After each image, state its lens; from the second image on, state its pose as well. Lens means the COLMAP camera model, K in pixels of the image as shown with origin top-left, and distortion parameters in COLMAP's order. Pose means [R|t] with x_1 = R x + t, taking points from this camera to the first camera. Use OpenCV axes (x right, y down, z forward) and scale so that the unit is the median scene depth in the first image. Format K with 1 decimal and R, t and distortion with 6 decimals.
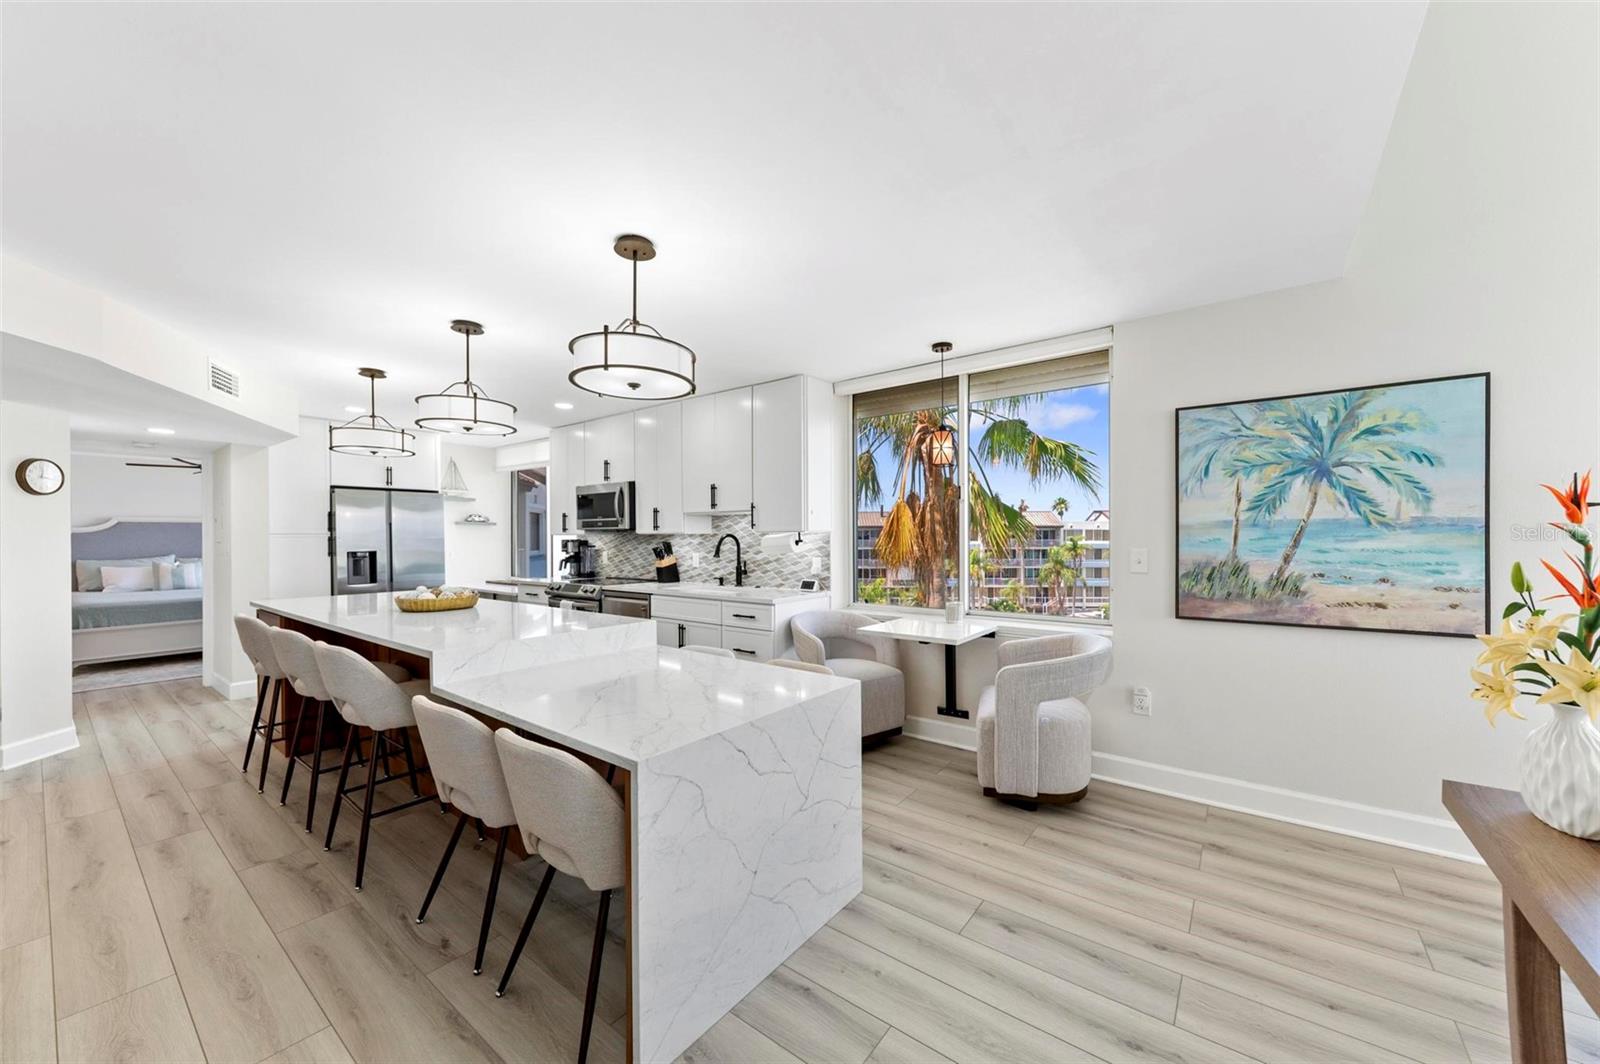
lens RADIAL K [[578.7, 0, 818.3], [0, 578.7, 542.2], [0, 0, 1]] dist [-0.000557, -0.001312]
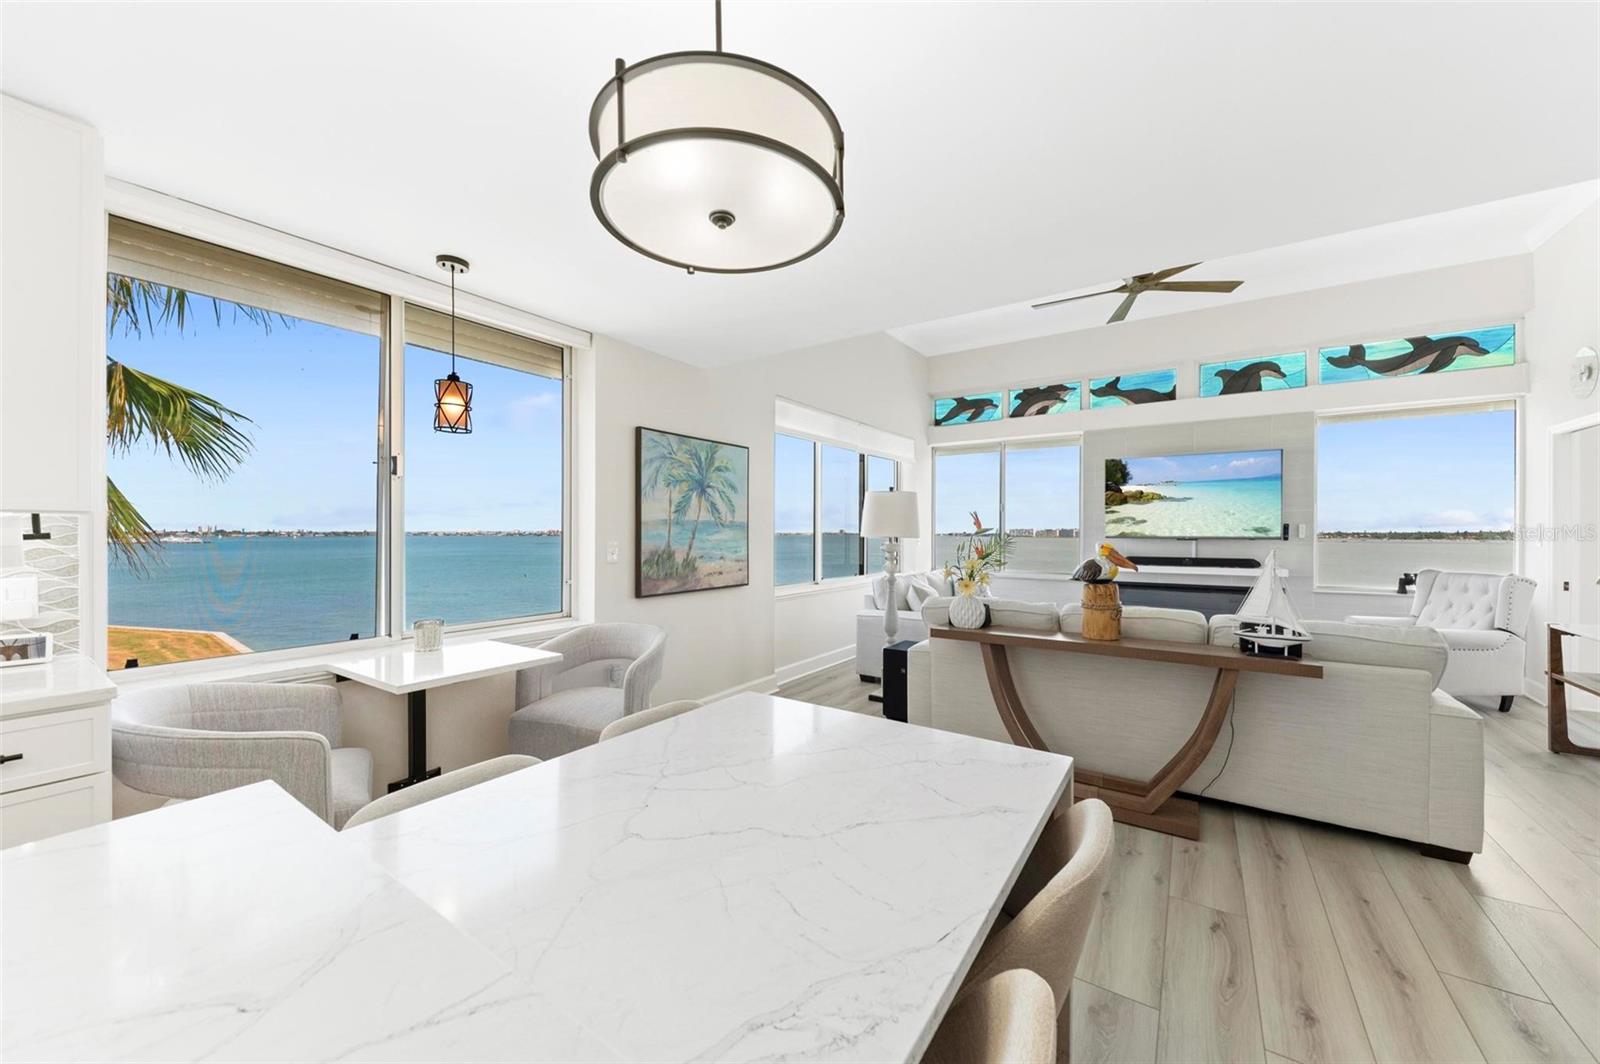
lens RADIAL K [[578.7, 0, 799.3], [0, 578.7, 532.8], [0, 0, 1]] dist [-0.000557, -0.001312]
pose [[-0.043293, 0.003582, 0.999056, -0.421691], [0.005087, 0.999981, -0.003365, -0.000105], [-0.999049, 0.004937, -0.043311, 0.493486]]
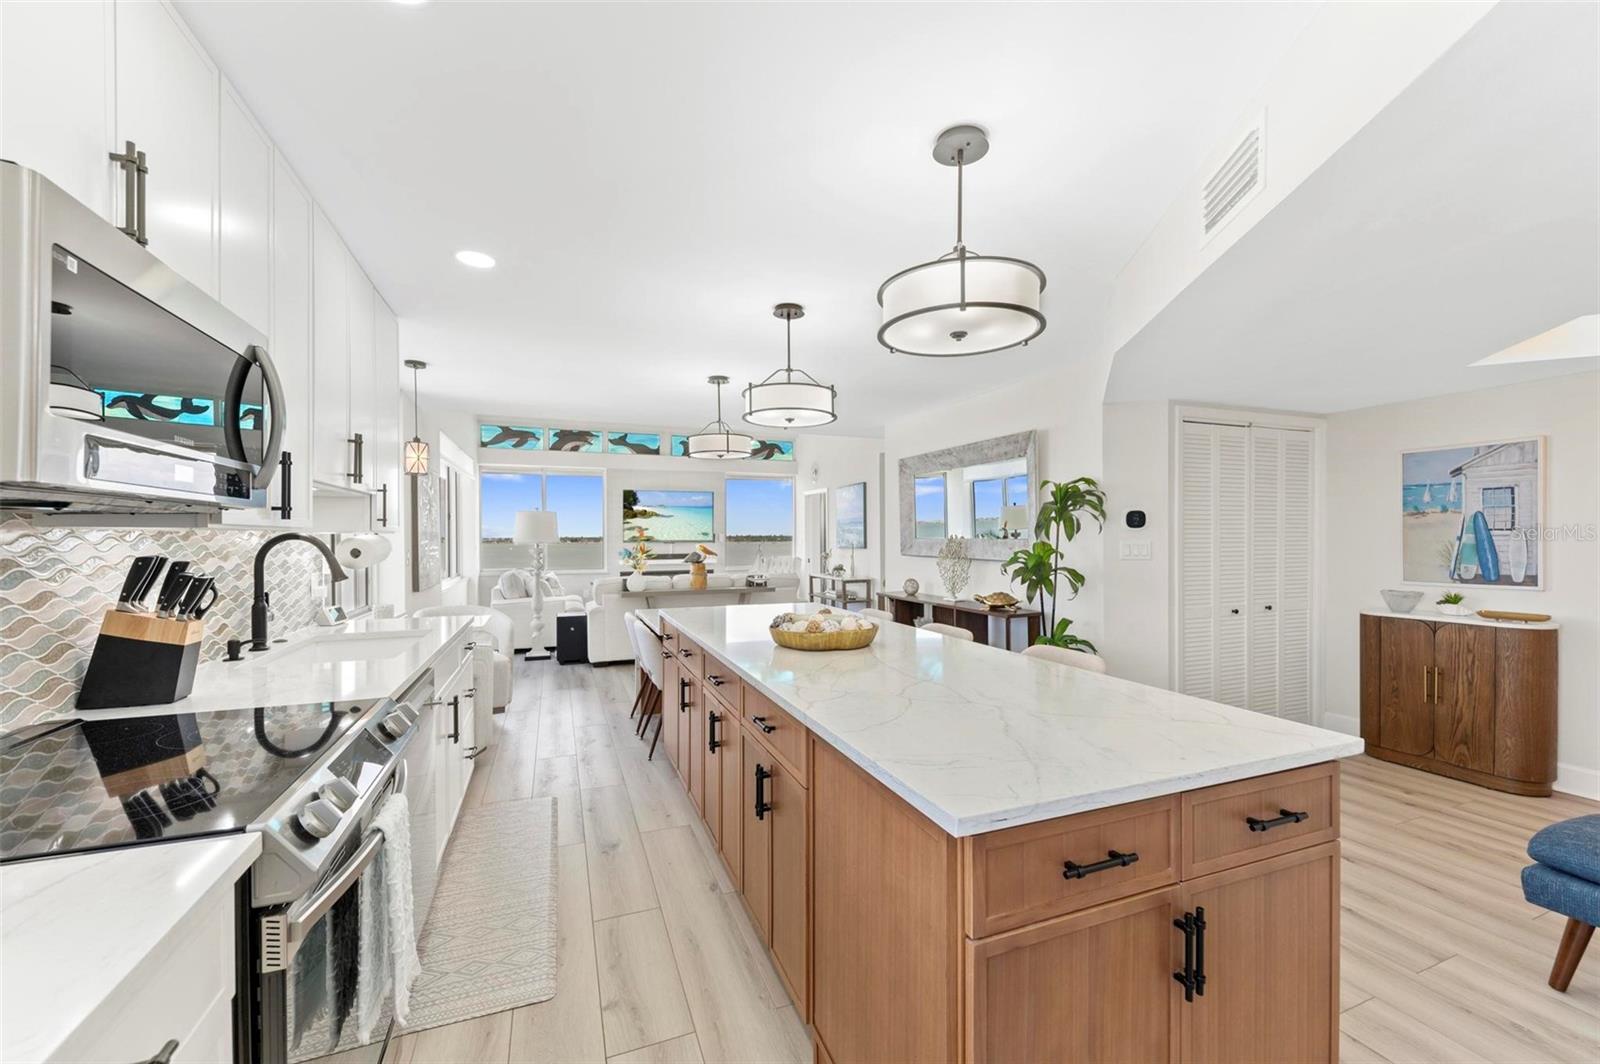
lens RADIAL K [[644.5, 0, 800.8], [0, 644.5, 546.6], [0, 0, 1]] dist [0.020415, -0.003261]
pose [[-0.848452, -0.001559, 0.529271, -0.851221], [0.009962, 0.999771, 0.018915, -0.011093], [-0.529179, 0.021321, -0.848242, 1.374075]]
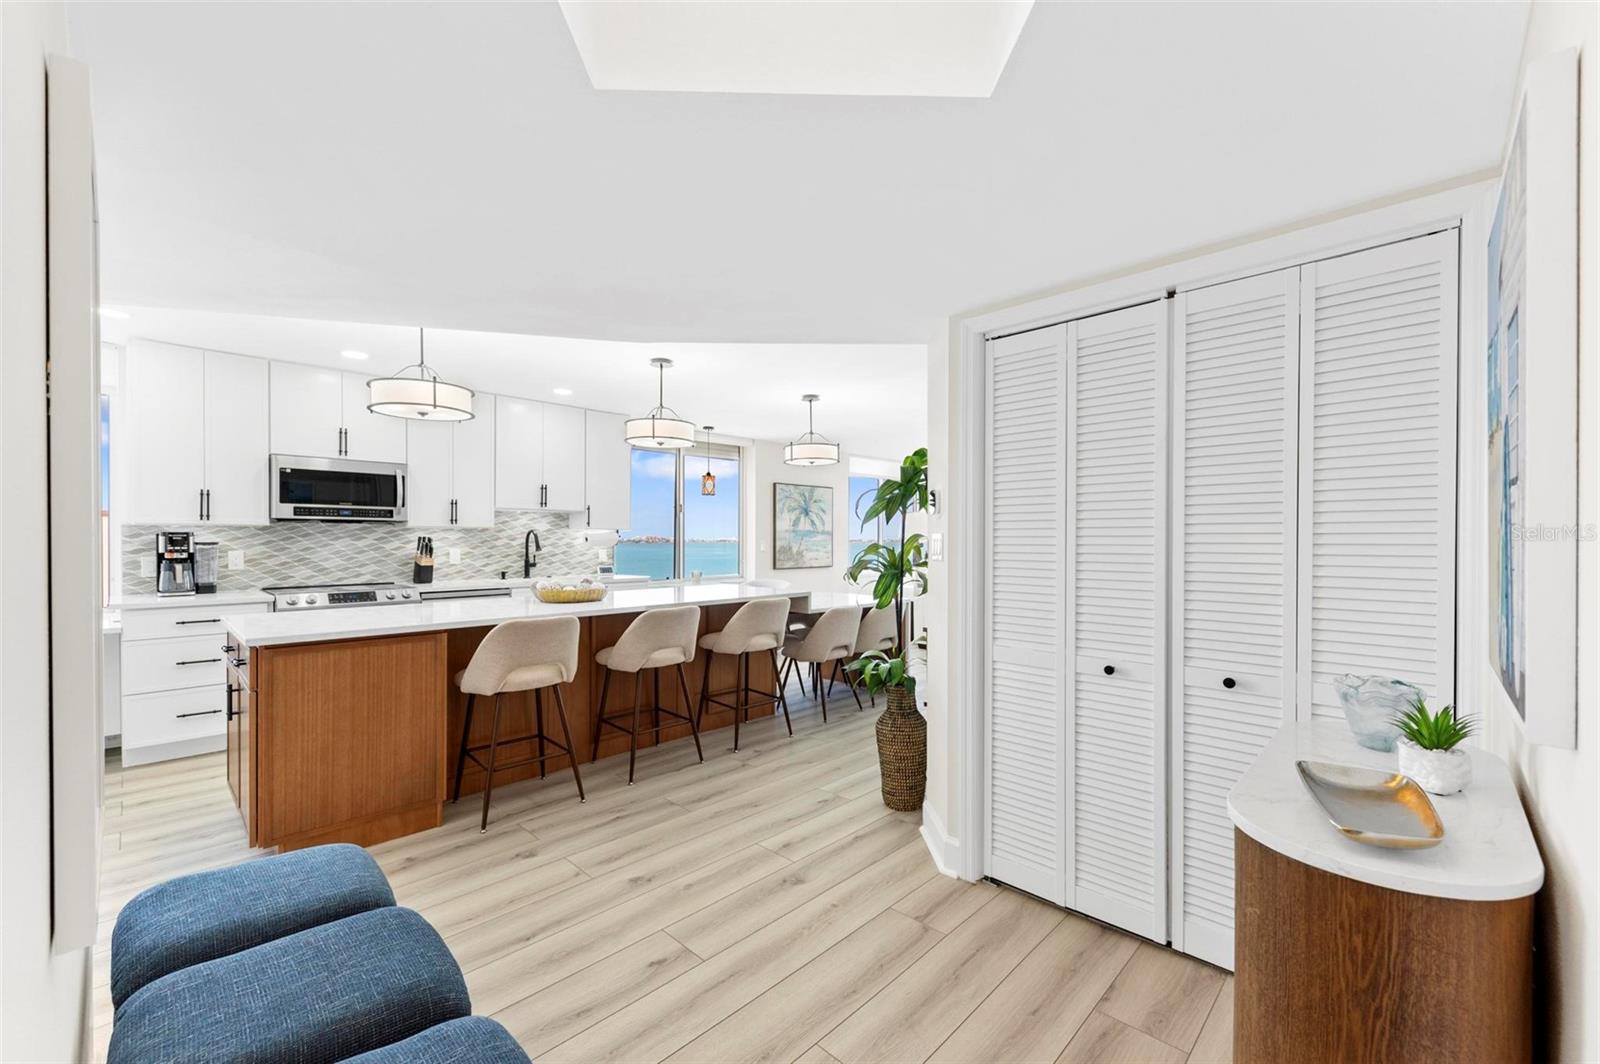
lens RADIAL K [[644.5, 0, 804.1], [0, 644.5, 539.7], [0, 0, 1]] dist [0.020415, -0.003261]
pose [[0.125276, 0.003659, 0.992115, -1.408369], [0.005818, 0.999973, -0.004422, 0.014083], [-0.992105, 0.006326, 0.125251, 0.374387]]
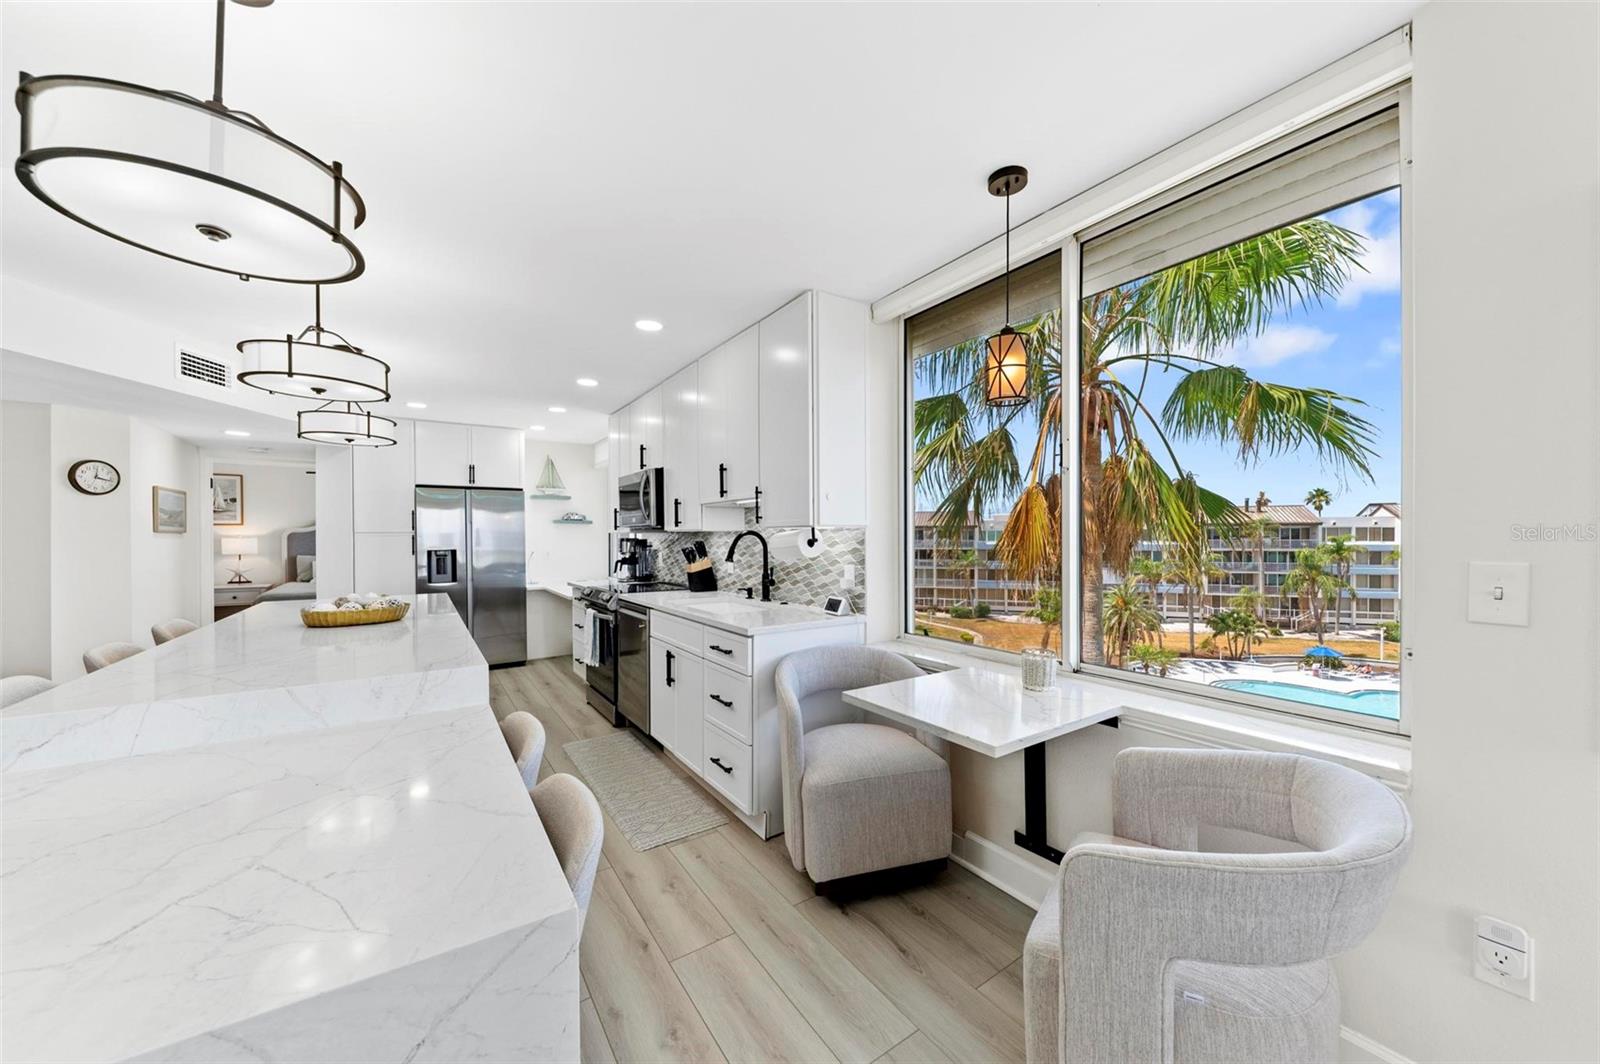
lens RADIAL K [[578.7, 0, 812.3], [0, 578.7, 543.5], [0, 0, 1]] dist [-0.000557, -0.001312]
pose [[0.948317, 0.003519, -0.317305, 0.173004], [-0.002489, 0.999990, 0.003651, -0.000730], [0.317314, -0.002672, 0.948317, 0.349124]]
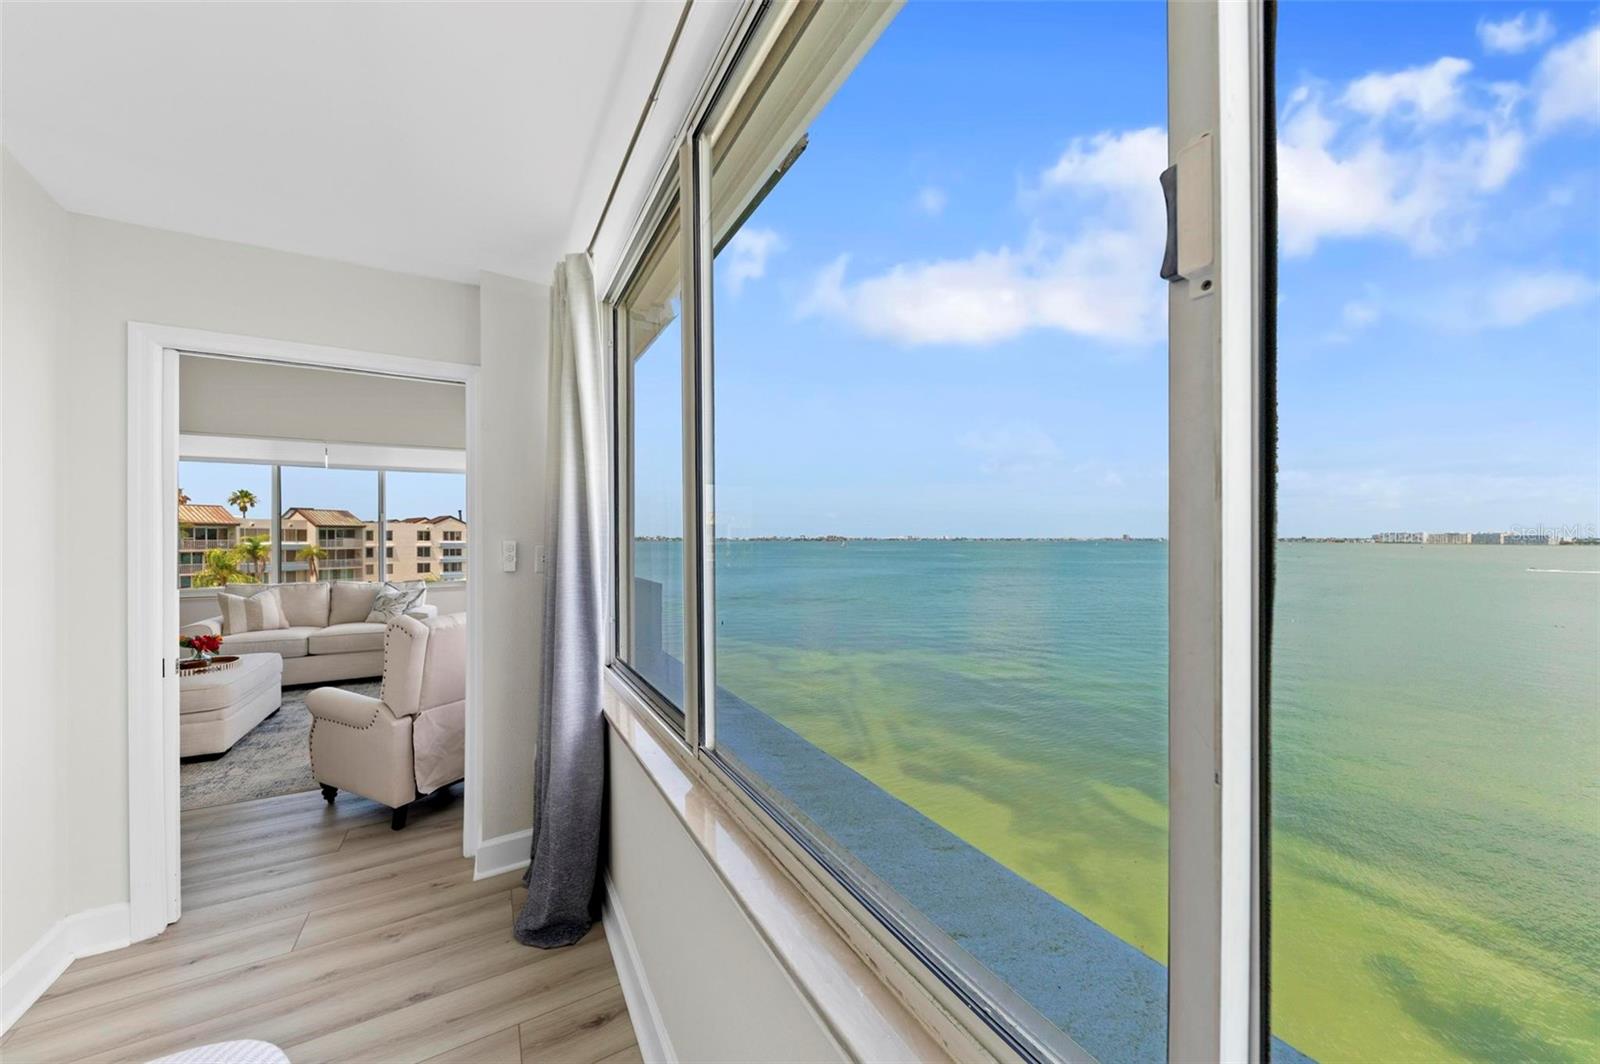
lens RADIAL K [[565.2, 0, 802.4], [0, 565.2, 539.1], [0, 0, 1]] dist [0.002989, -0.001495]
pose [[0.402502, 0.001637, 0.915418, 0.029721], [0.003188, 0.999990, -0.003190, -0.011167], [-0.915413, 0.004203, 0.402493, -1.690776]]
